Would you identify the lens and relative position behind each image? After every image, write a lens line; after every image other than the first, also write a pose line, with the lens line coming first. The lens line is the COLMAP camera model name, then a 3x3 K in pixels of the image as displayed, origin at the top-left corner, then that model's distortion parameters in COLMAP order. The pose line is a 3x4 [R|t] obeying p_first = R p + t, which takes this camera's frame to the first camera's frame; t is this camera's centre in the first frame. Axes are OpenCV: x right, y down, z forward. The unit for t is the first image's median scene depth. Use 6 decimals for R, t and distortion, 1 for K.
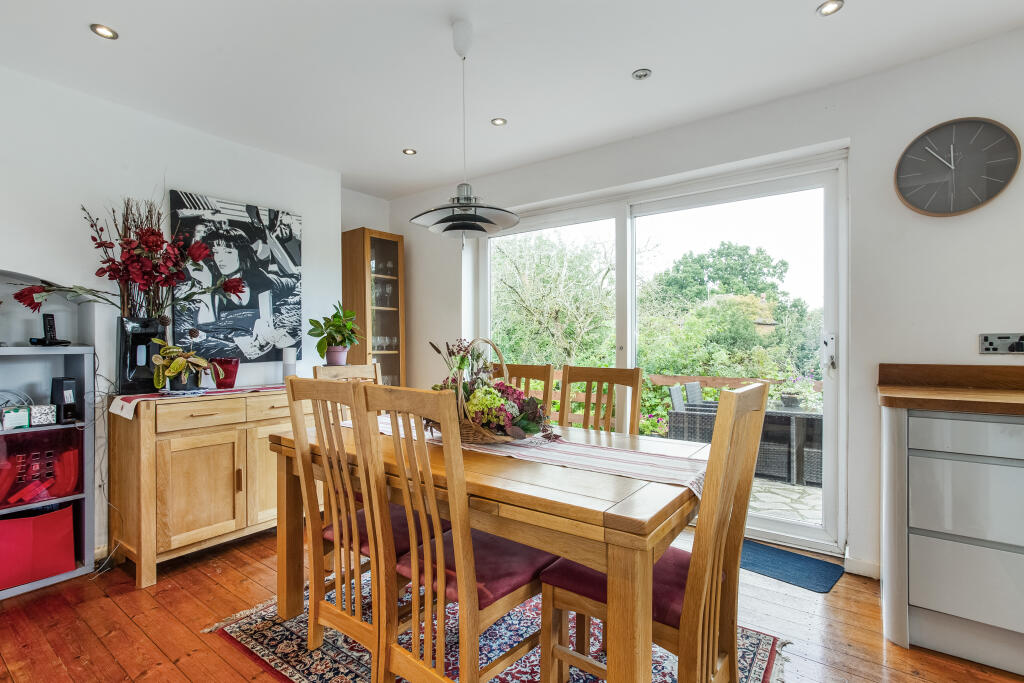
lens RADIAL K [[496.7, 0, 512.0], [0, 496.7, 341.5], [0, 0, 1]] dist [-0.072254, 0.036526]
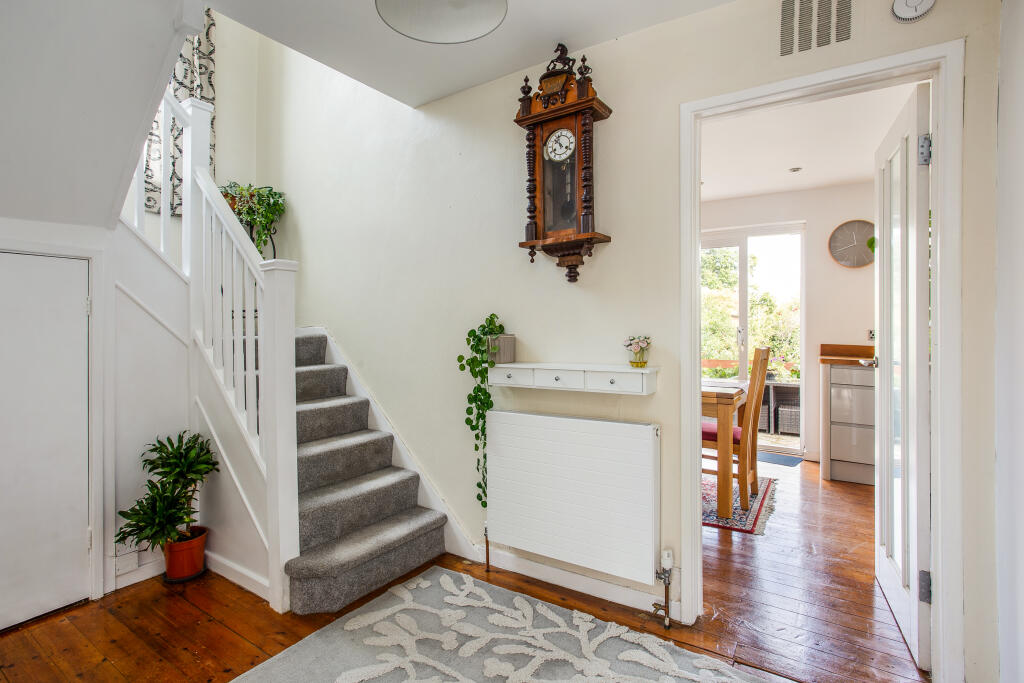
lens RADIAL K [[502.0, 0, 512.6], [0, 502.0, 329.3], [0, 0, 1]] dist [-0.033628, -0.000050]
pose [[0.998237, -0.002387, 0.059309, -0.513215], [0.002853, 0.999966, -0.007777, 0.000885], [-0.059289, 0.007932, 0.998209, -0.796655]]
